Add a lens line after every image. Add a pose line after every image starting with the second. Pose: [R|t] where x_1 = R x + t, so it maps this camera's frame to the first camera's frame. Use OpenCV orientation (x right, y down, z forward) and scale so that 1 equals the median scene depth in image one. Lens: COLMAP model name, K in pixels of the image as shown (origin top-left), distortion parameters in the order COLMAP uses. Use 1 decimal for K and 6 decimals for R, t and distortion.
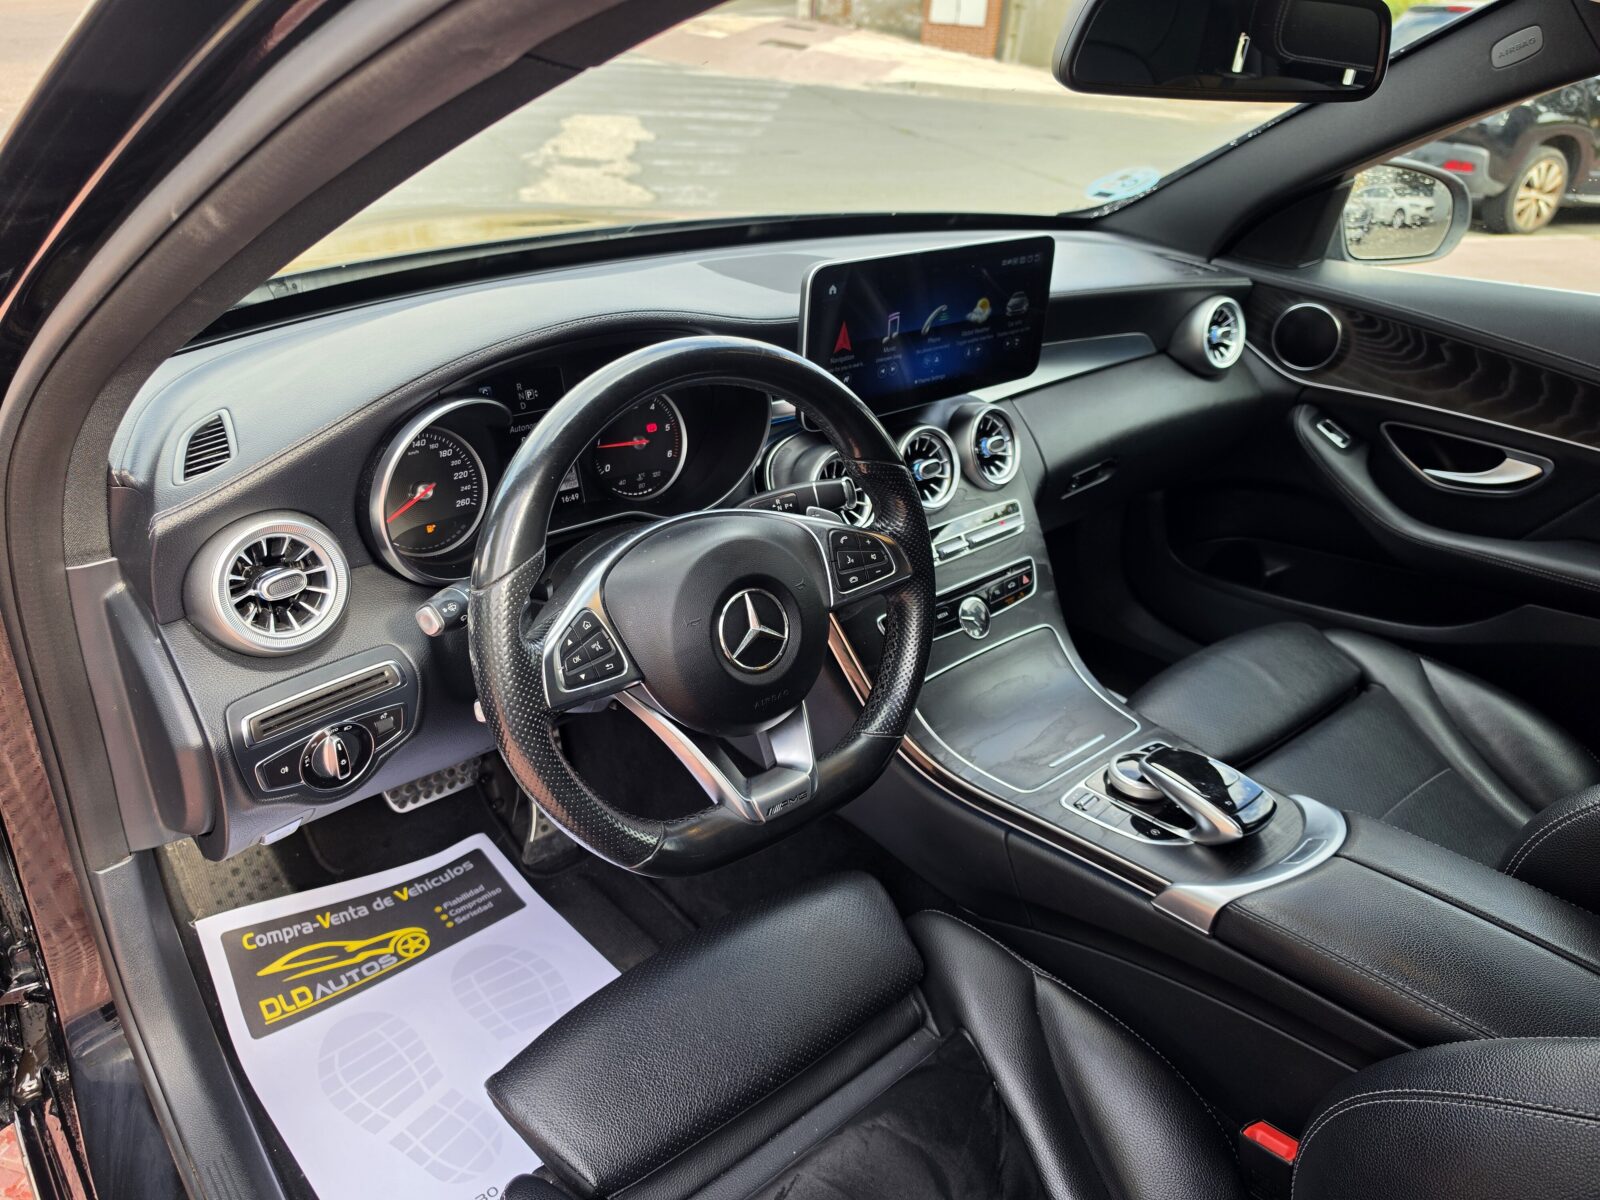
lens RADIAL K [[1133.5, 0, 794.6], [0, 1133.5, 596.8], [0, 0, 1]] dist [0.054660, -0.068931]
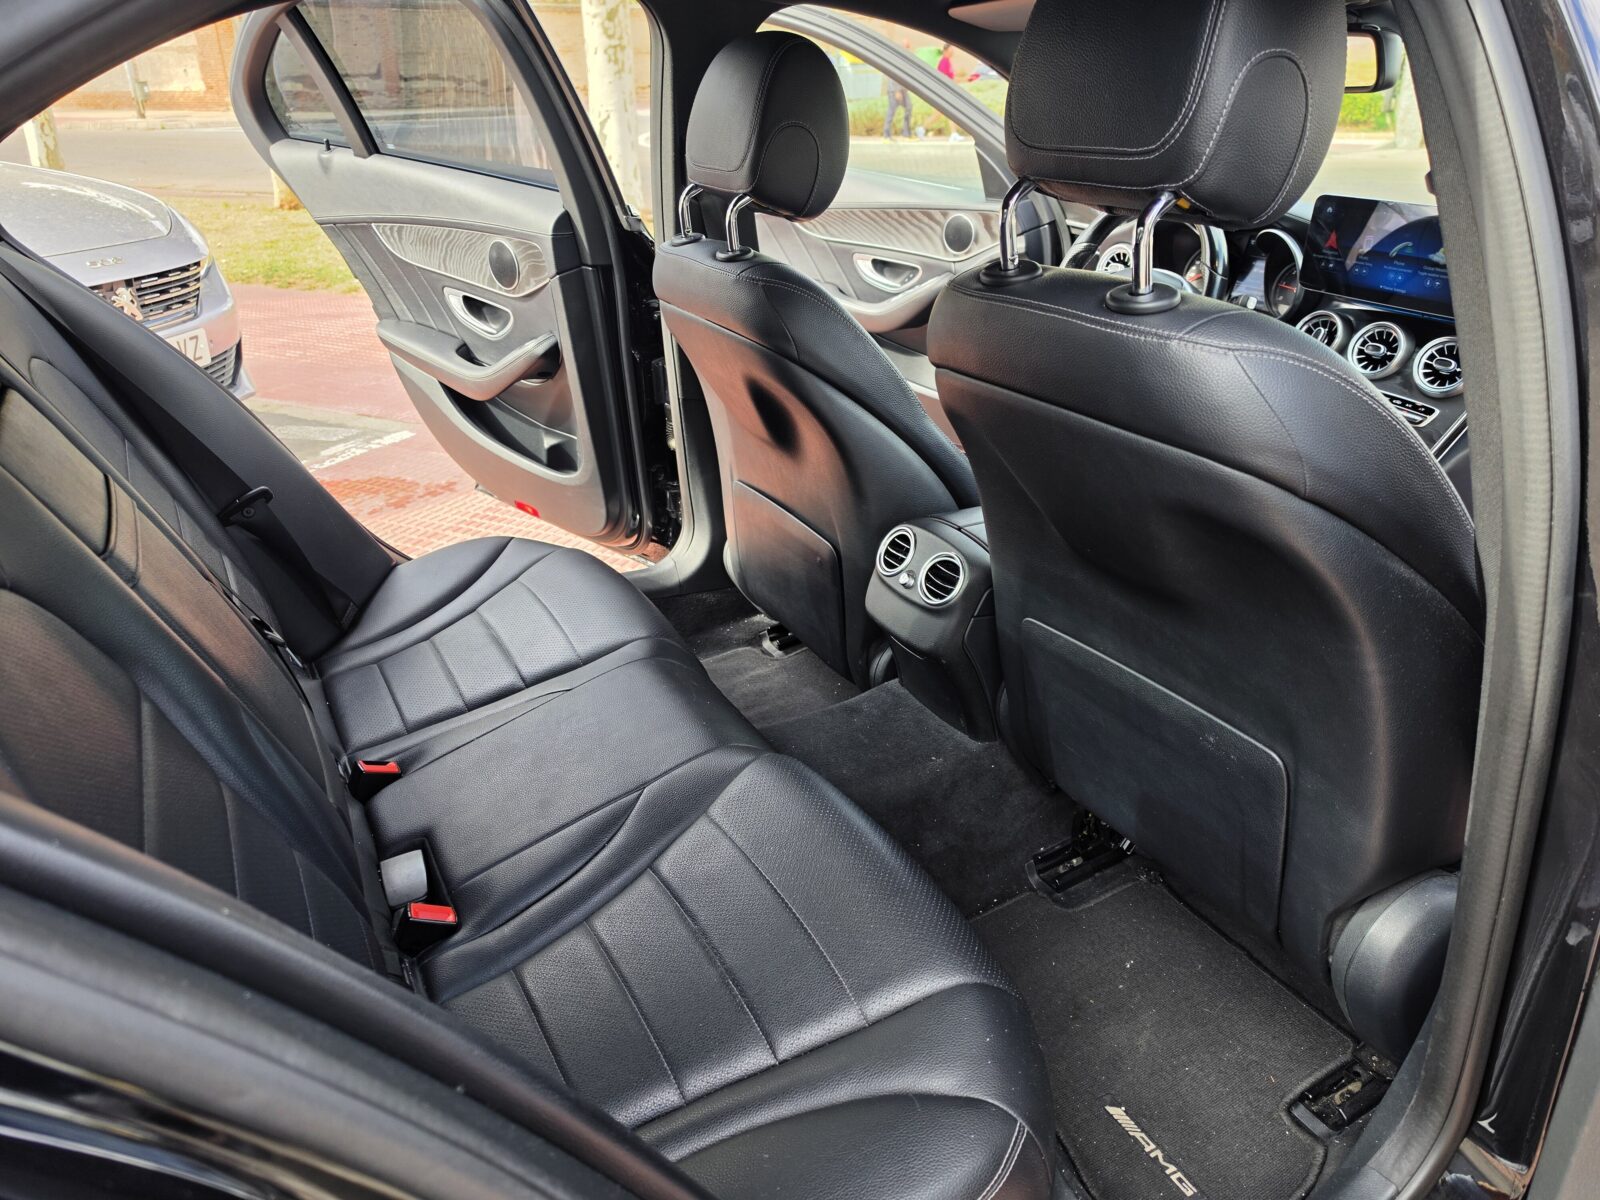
lens RADIAL K [[1133.5, 0, 794.6], [0, 1133.5, 596.8], [0, 0, 1]] dist [0.054660, -0.068931]
pose [[-0.196192, 0.365569, -0.909872, 1.793975], [-0.482915, 0.771553, 0.414124, -0.117061], [0.853406, 0.520639, 0.025166, 0.465519]]
